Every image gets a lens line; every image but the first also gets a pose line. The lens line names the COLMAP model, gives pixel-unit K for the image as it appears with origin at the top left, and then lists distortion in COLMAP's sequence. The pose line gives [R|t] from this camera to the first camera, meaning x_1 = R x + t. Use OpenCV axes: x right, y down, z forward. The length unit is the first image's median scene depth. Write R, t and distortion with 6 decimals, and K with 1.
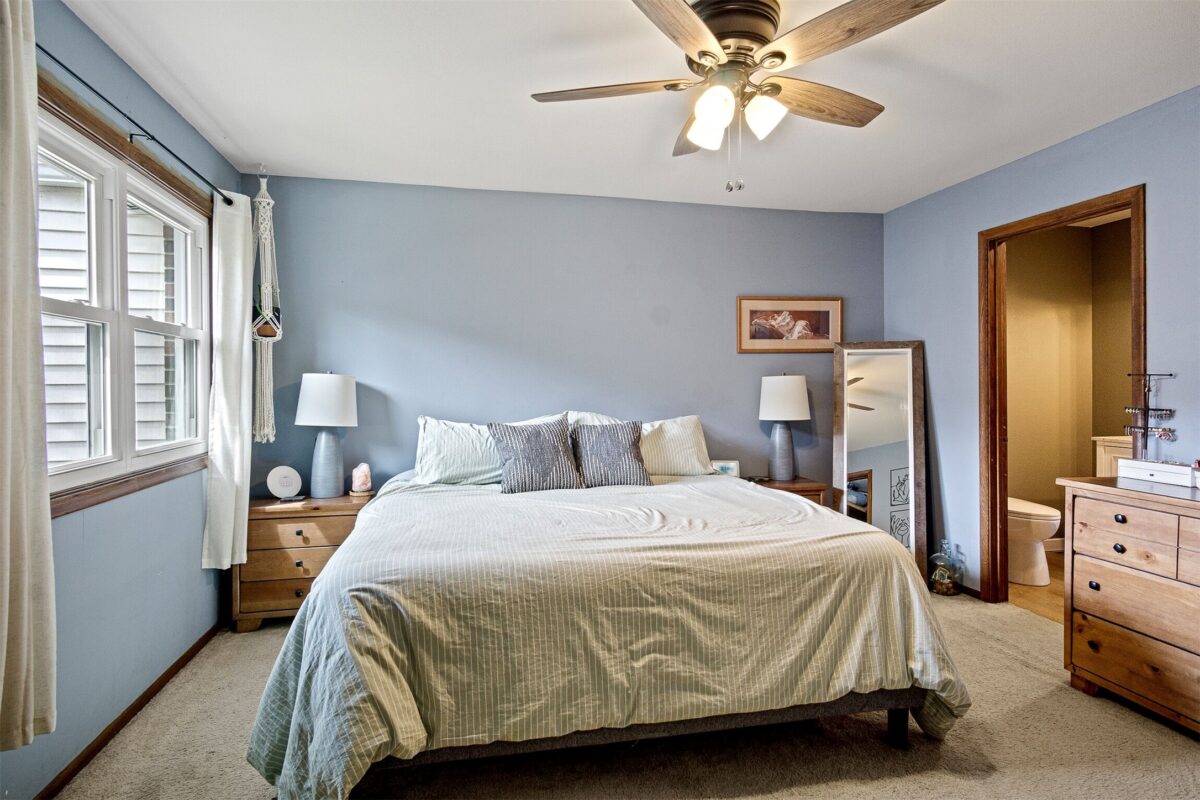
lens RADIAL K [[644.7, 0, 607.7], [0, 644.7, 393.2], [0, 0, 1]] dist [-0.006081, 0.004694]
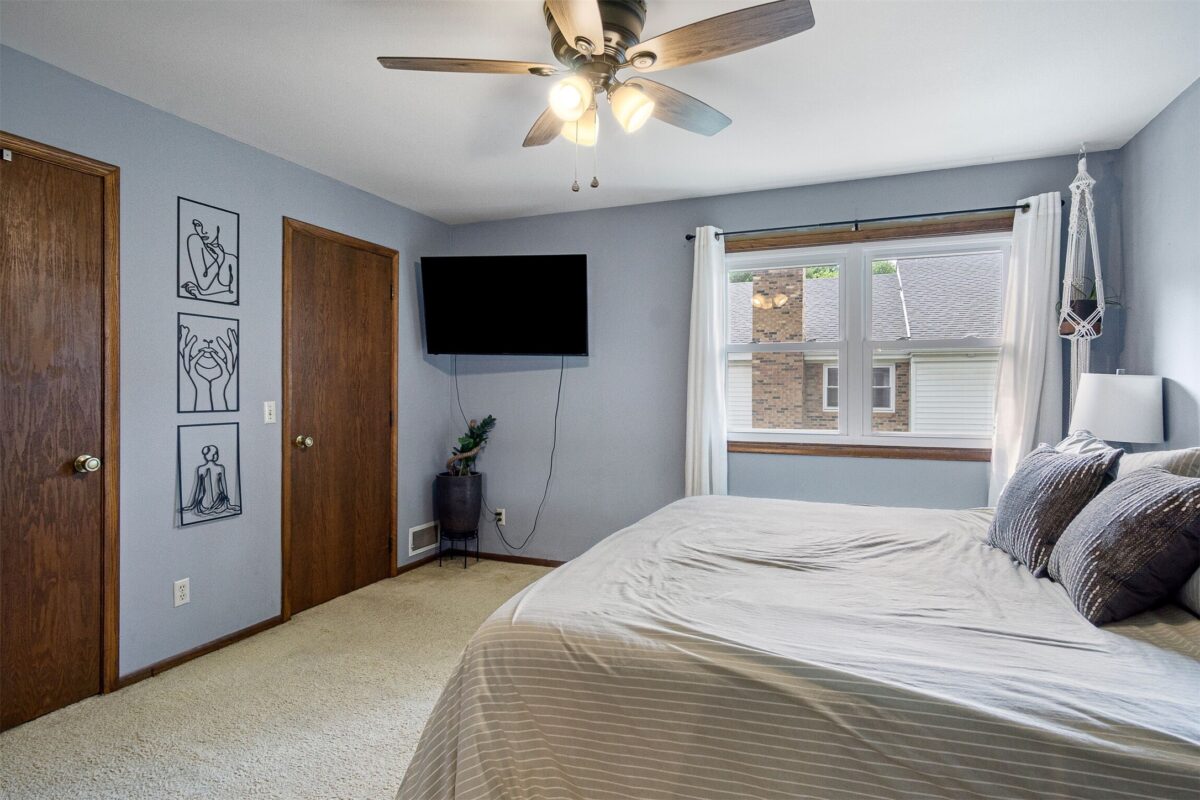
lens RADIAL K [[644.7, 0, 602.2], [0, 644.7, 394.3], [0, 0, 1]] dist [-0.006081, 0.004694]
pose [[-0.582817, 0.010298, -0.812538, 0.669748], [-0.006998, 0.999819, 0.017691, -0.015260], [0.812573, 0.015997, -0.582639, 1.092421]]
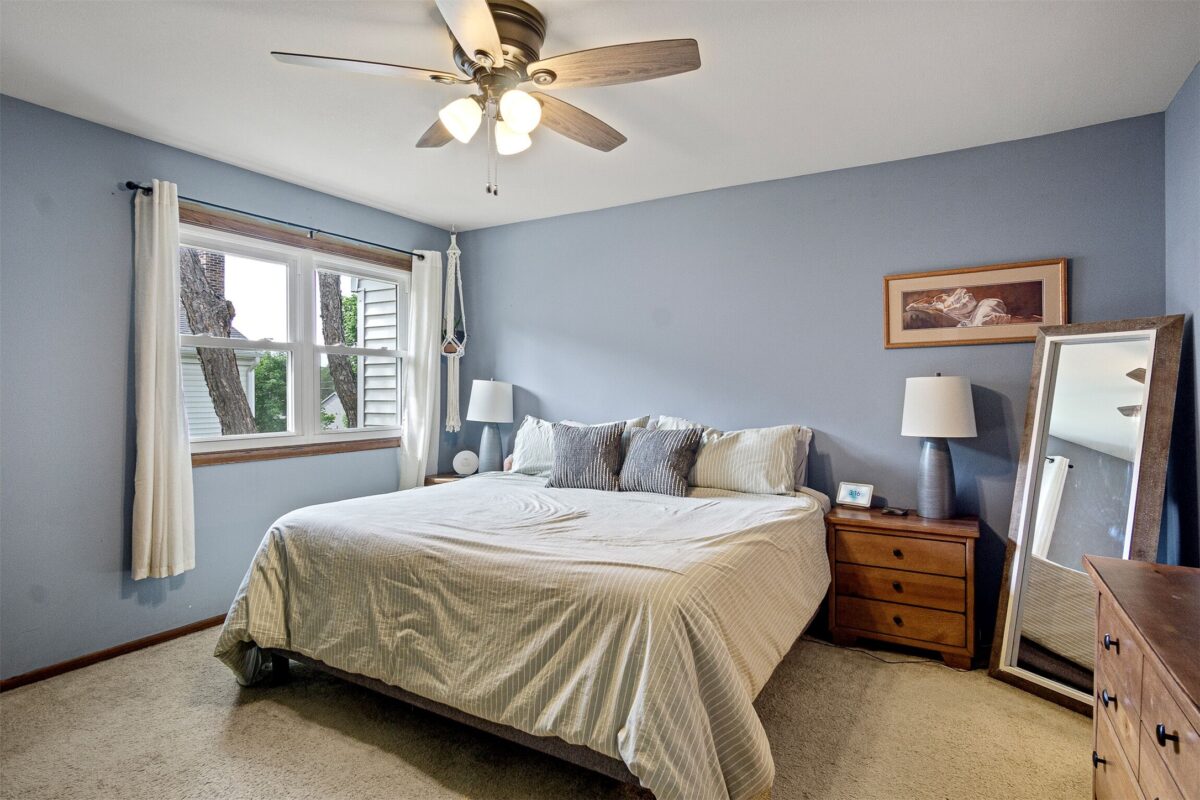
lens RADIAL K [[644.7, 0, 596.4], [0, 644.7, 398.0], [0, 0, 1]] dist [-0.006081, 0.004694]
pose [[0.722021, 0.009013, -0.691812, 0.680472], [-0.009684, 0.999949, 0.002920, -0.001566], [0.691803, 0.004592, 0.722072, 0.263524]]
